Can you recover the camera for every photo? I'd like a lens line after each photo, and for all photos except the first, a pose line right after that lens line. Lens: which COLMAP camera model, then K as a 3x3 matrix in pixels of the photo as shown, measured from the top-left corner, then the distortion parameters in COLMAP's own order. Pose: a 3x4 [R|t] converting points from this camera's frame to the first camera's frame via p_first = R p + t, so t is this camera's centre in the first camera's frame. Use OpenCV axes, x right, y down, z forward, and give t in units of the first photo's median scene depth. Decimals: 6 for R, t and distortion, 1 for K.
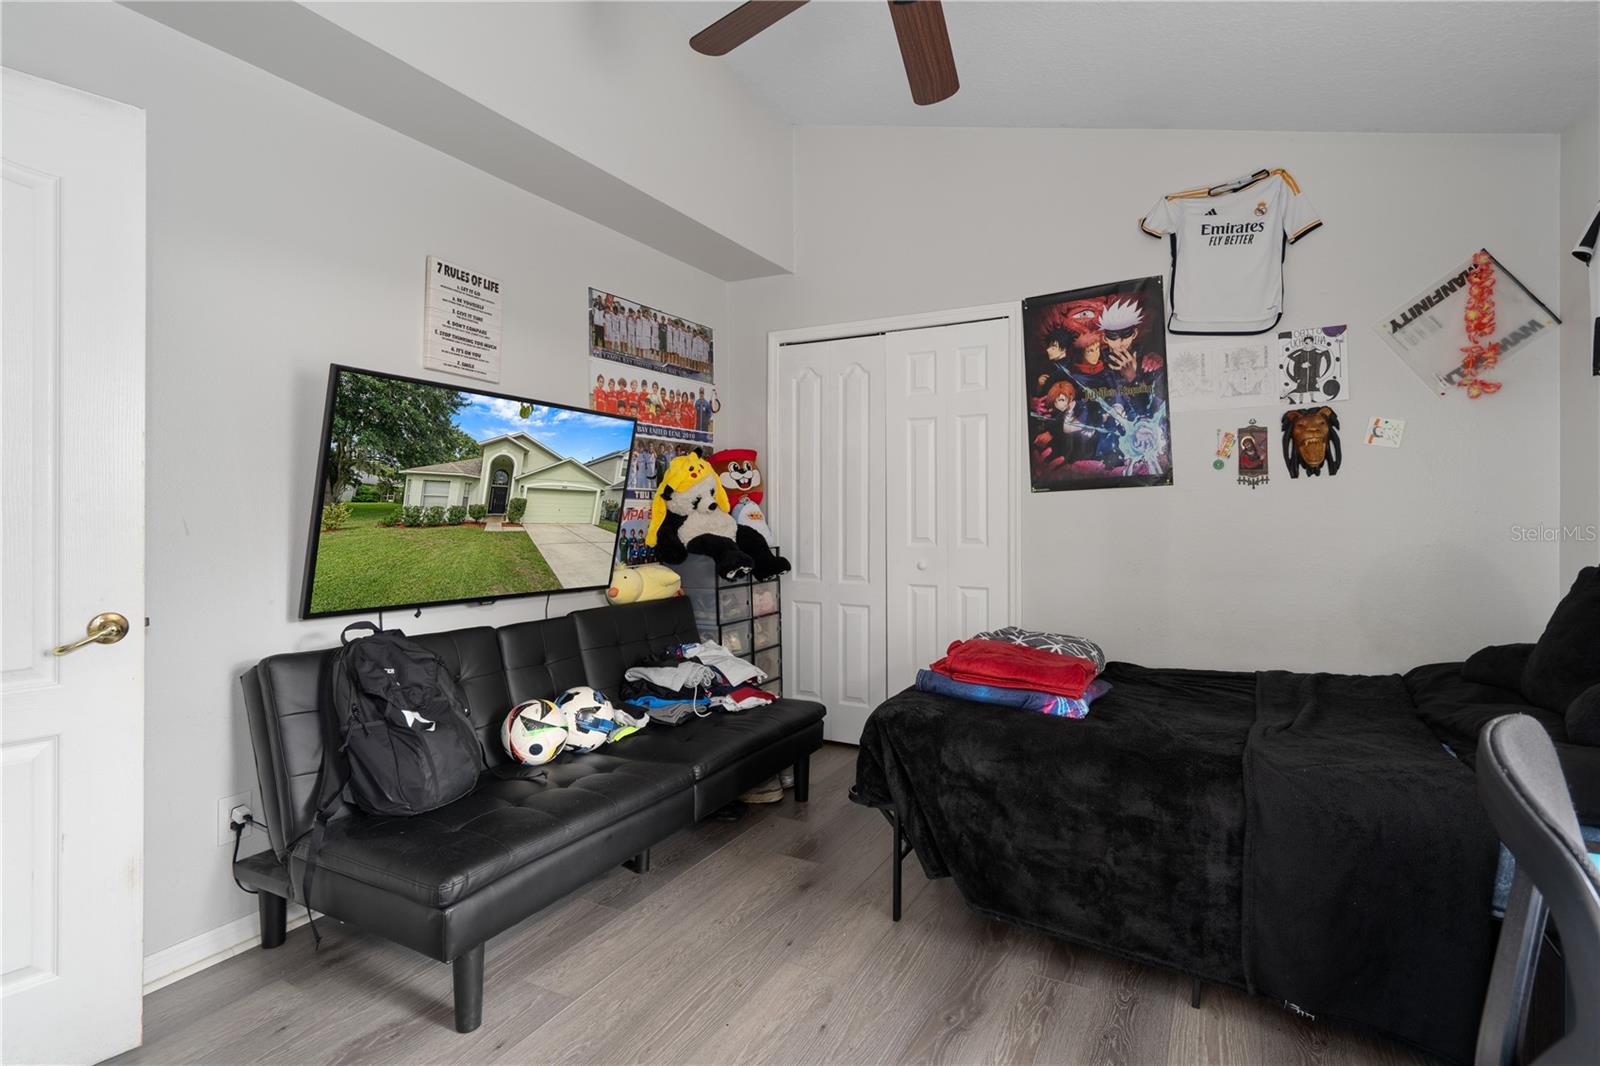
lens RADIAL K [[787.1, 0, 799.3], [0, 787.1, 506.8], [0, 0, 1]] dist [0.000855, 0.000303]
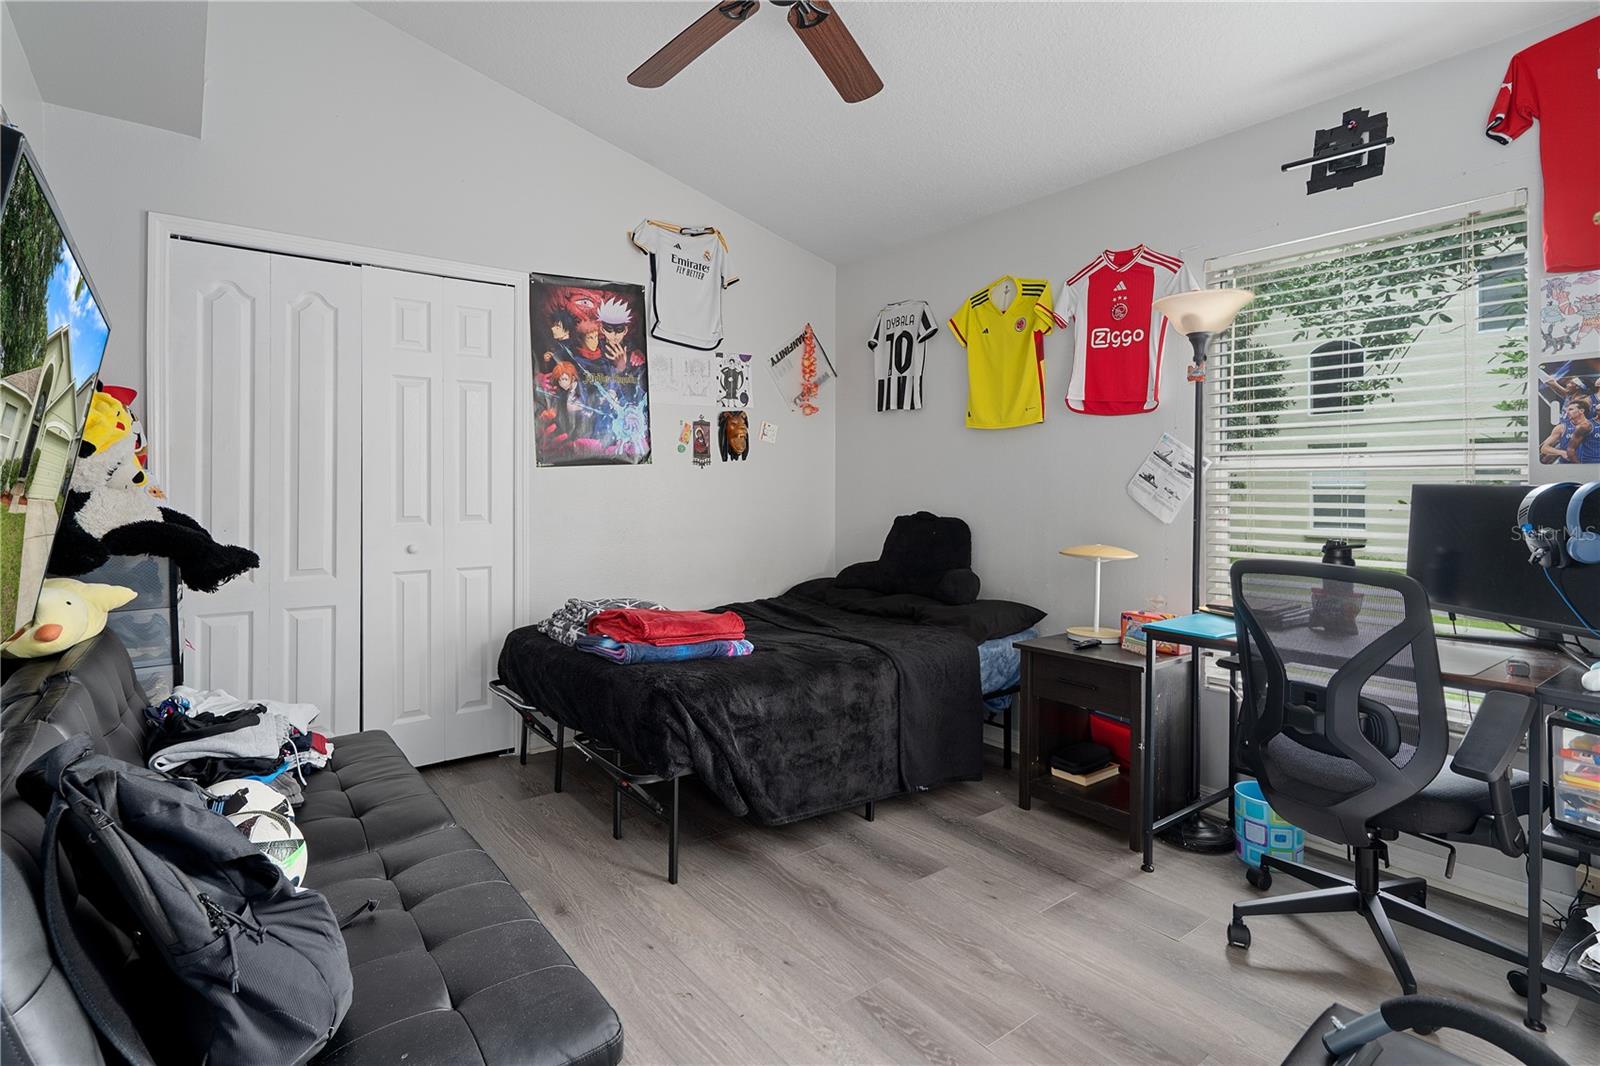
lens RADIAL K [[797.8, 0, 800.2], [0, 797.8, 481.2], [0, 0, 1]] dist [-0.001577, -0.000015]
pose [[0.404644, 0.005743, 0.914456, -0.543464], [-0.005445, 0.999978, -0.003871, 0.002247], [-0.914458, -0.003413, 0.404666, 0.305209]]
